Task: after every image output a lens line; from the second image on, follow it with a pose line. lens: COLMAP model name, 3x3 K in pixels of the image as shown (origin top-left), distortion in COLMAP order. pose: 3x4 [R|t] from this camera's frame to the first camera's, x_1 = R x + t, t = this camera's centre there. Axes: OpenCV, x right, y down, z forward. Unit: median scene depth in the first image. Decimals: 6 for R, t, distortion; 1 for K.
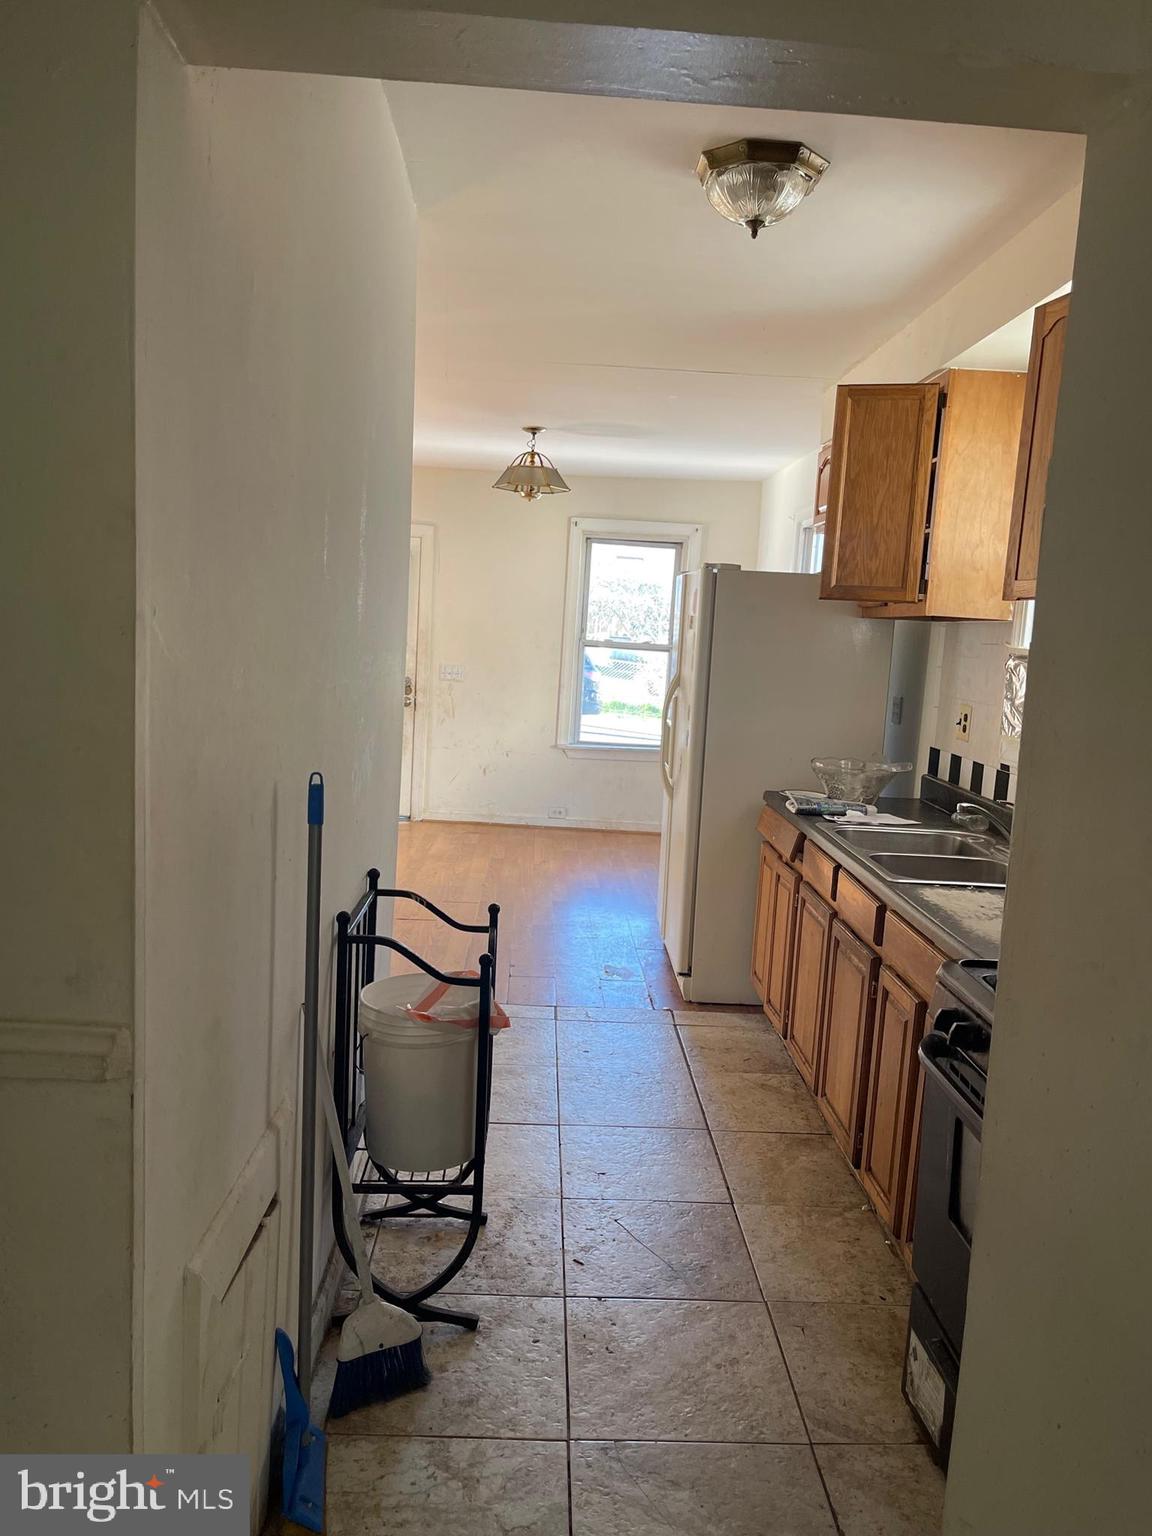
lens RADIAL K [[1160.2, 0, 577.1], [0, 1160.2, 769.0], [0, 0, 1]] dist [0.033977, -0.050846]
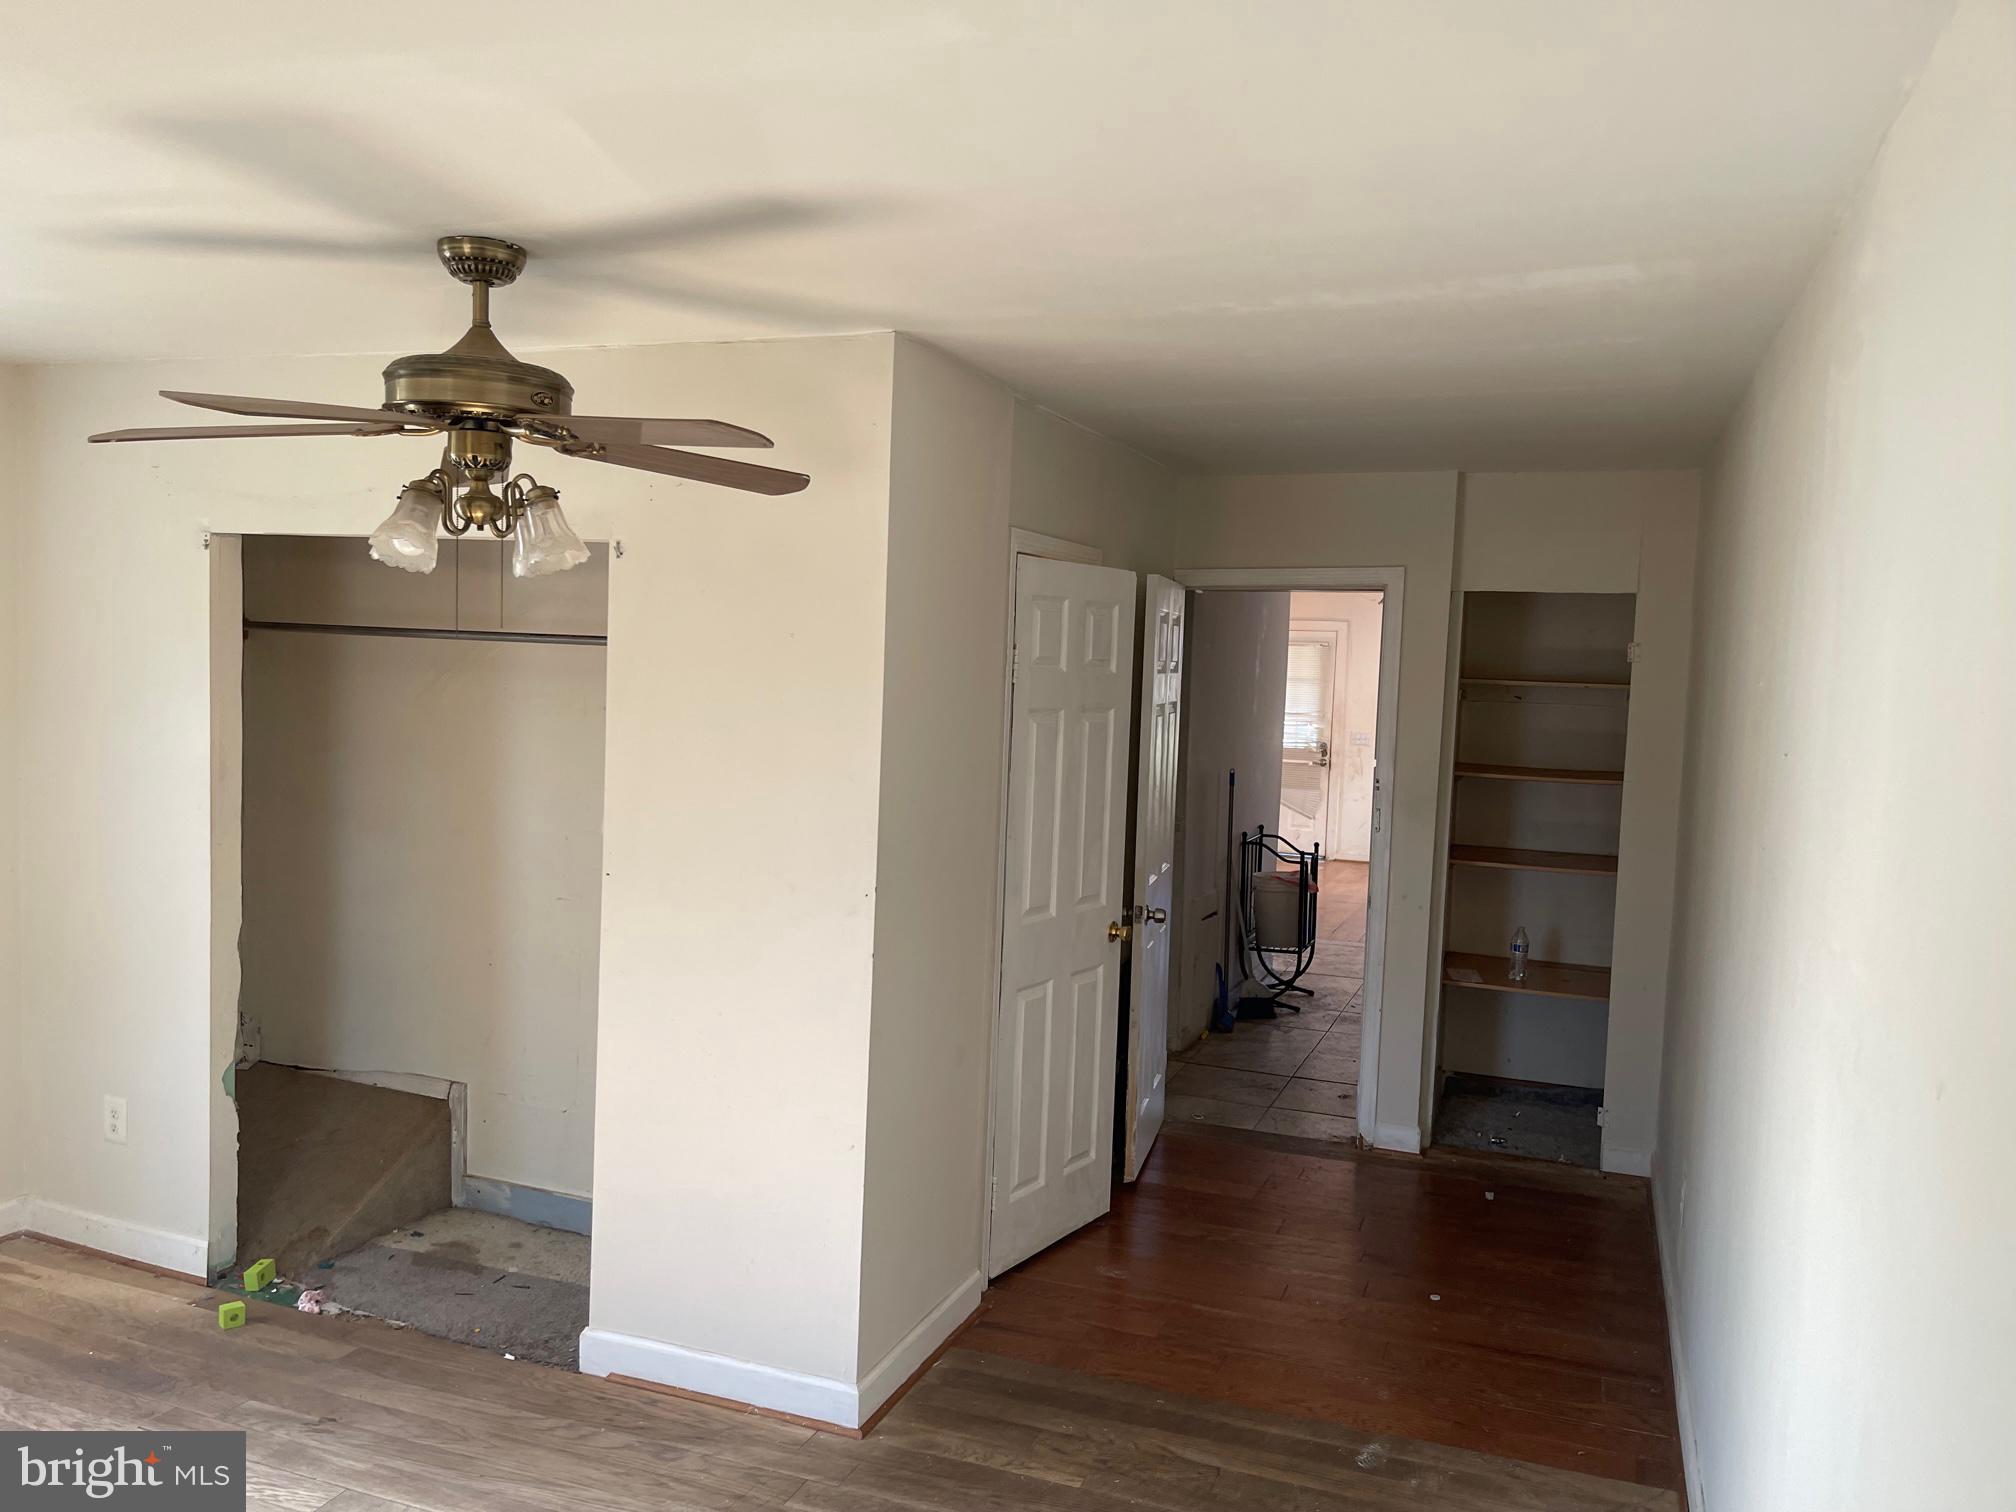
lens RADIAL K [[1522.8, 0, 1008.1], [0, 1522.8, 754.9], [0, 0, 1]] dist [0.033977, -0.050846]
pose [[0.924905, -0.004801, -0.380167, 0.546360], [-0.023804, 0.997227, -0.070507, 0.192623], [0.379452, 0.074262, 0.922226, -2.113245]]
